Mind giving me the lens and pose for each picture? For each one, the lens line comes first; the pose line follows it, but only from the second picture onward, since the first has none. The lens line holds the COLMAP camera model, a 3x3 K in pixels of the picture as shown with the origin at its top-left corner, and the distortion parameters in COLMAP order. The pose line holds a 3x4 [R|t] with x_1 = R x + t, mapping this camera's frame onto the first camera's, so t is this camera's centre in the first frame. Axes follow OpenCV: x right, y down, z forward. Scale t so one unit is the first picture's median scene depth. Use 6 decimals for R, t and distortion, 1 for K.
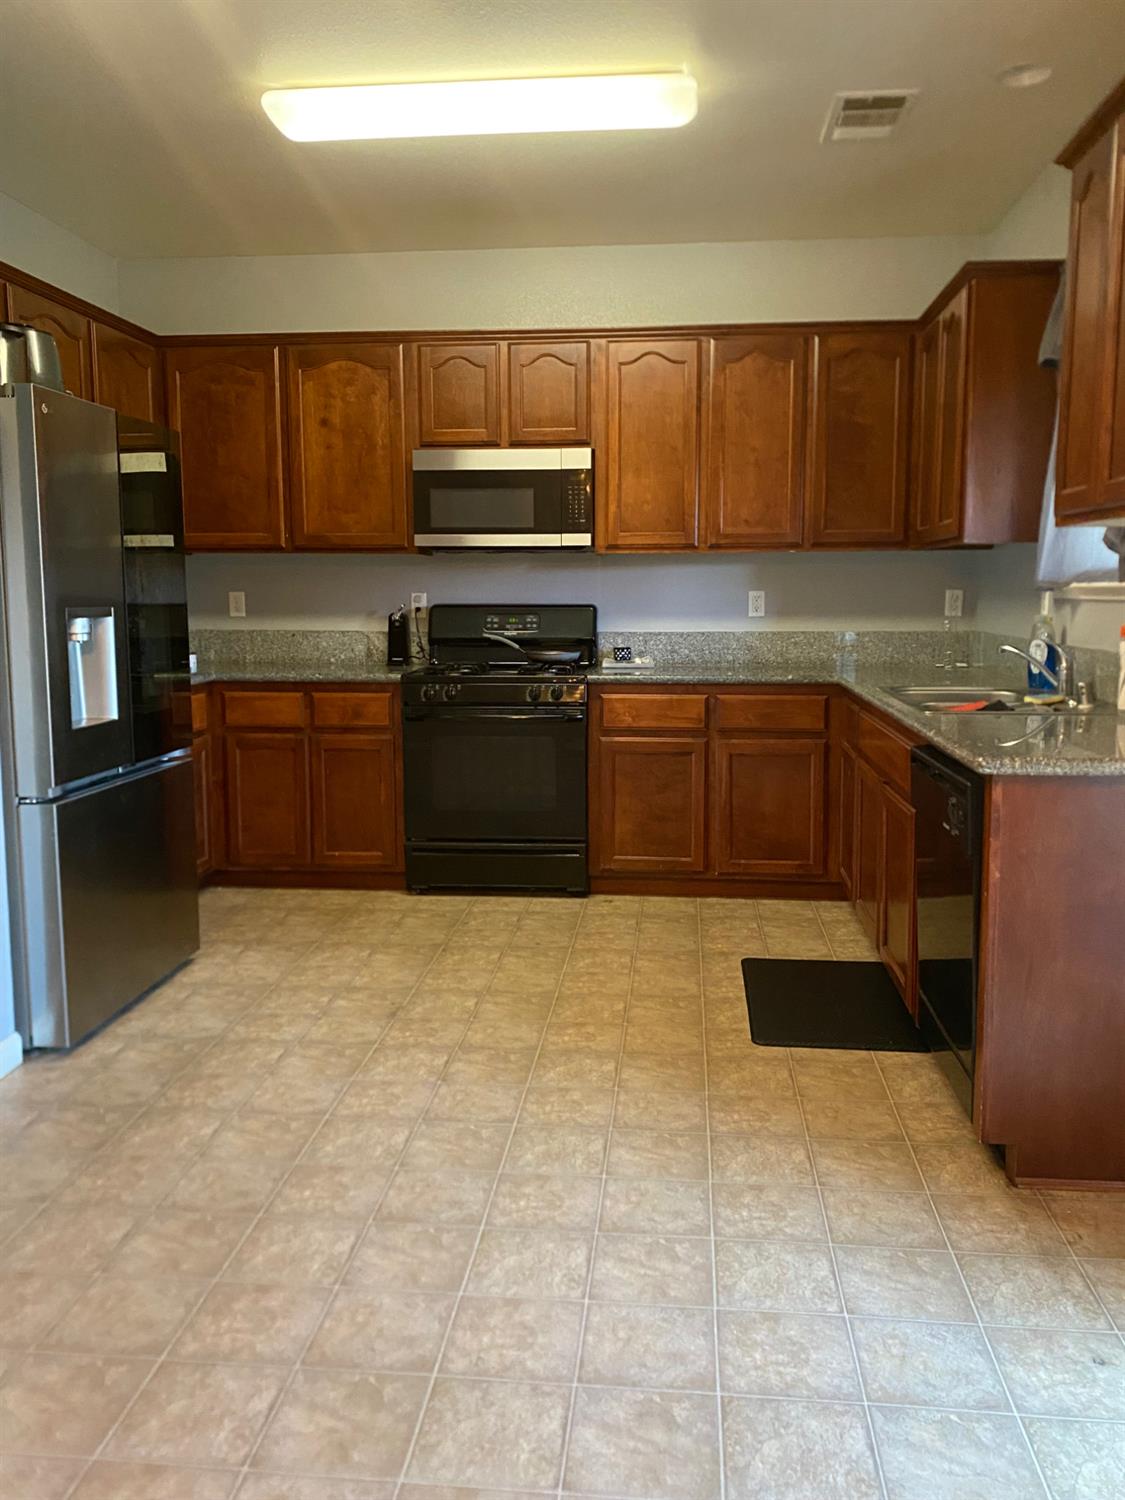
lens RADIAL K [[1188.6, 0, 563.4], [0, 1188.6, 747.4], [0, 0, 1]] dist [-0.001525, -0.000210]
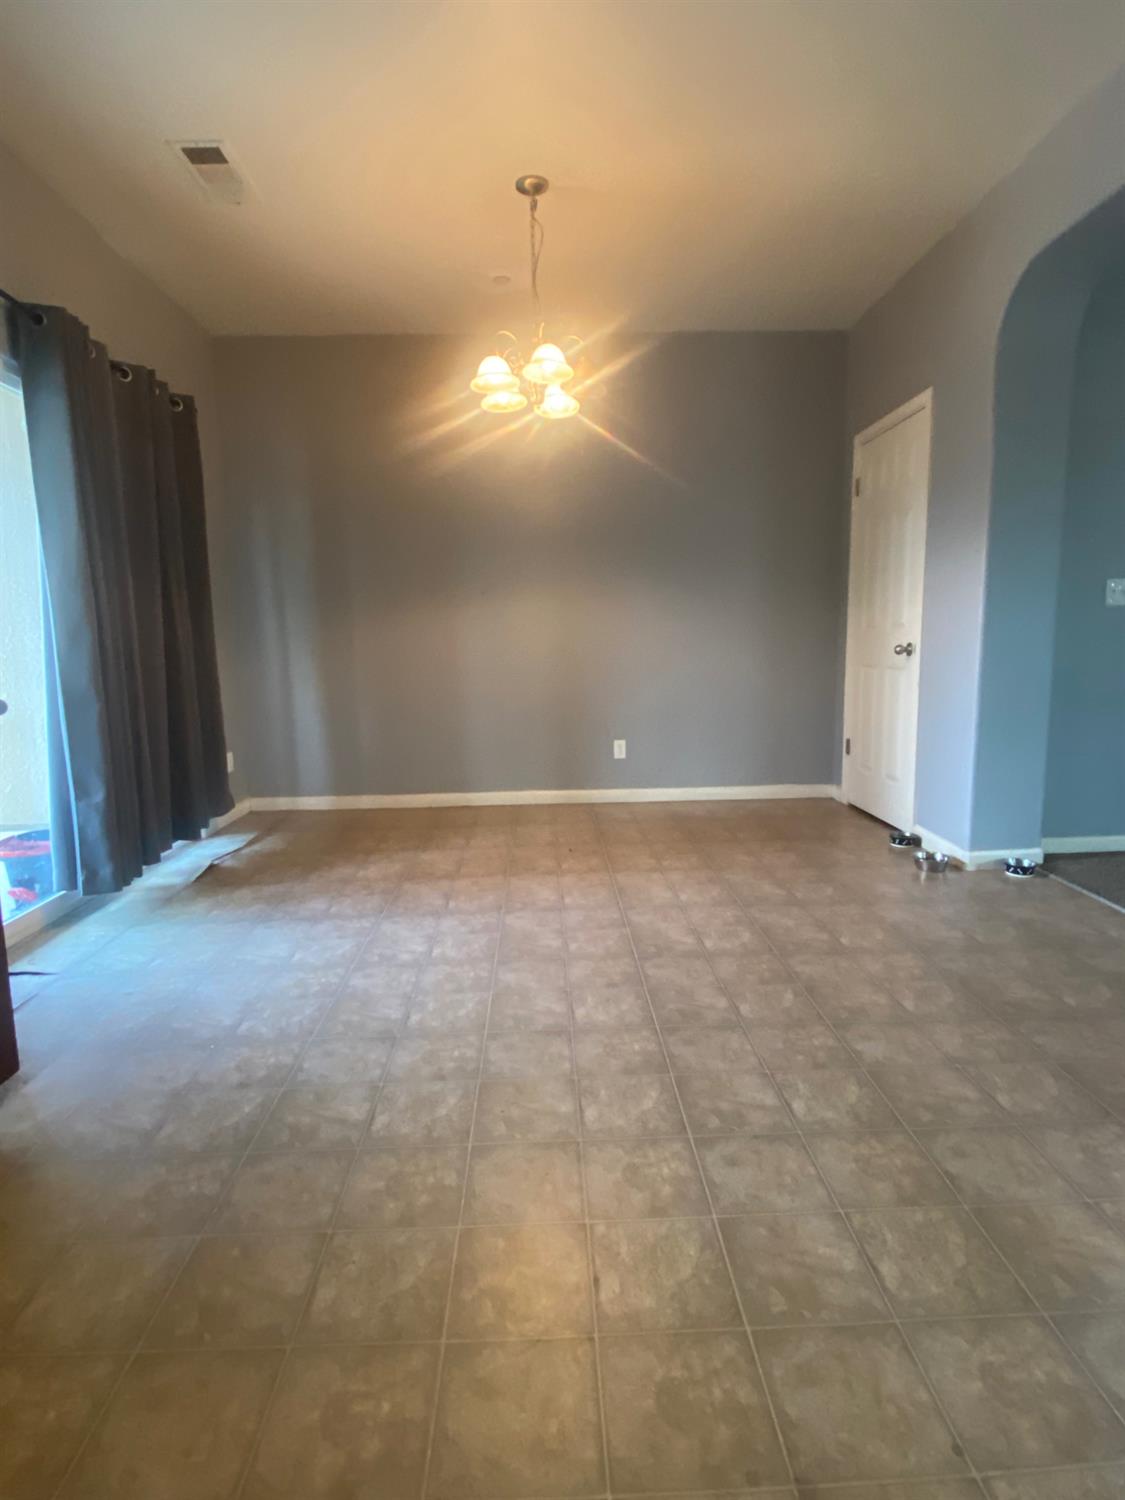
lens RADIAL K [[778.6, 0, 556.9], [0, 778.6, 747.0], [0, 0, 1]] dist [0.002456, -0.000260]
pose [[-0.992477, 0.032486, -0.118041, -0.052947], [-0.000553, 0.962956, 0.269657, -0.131450], [0.122428, 0.267694, -0.955694, 1.686112]]
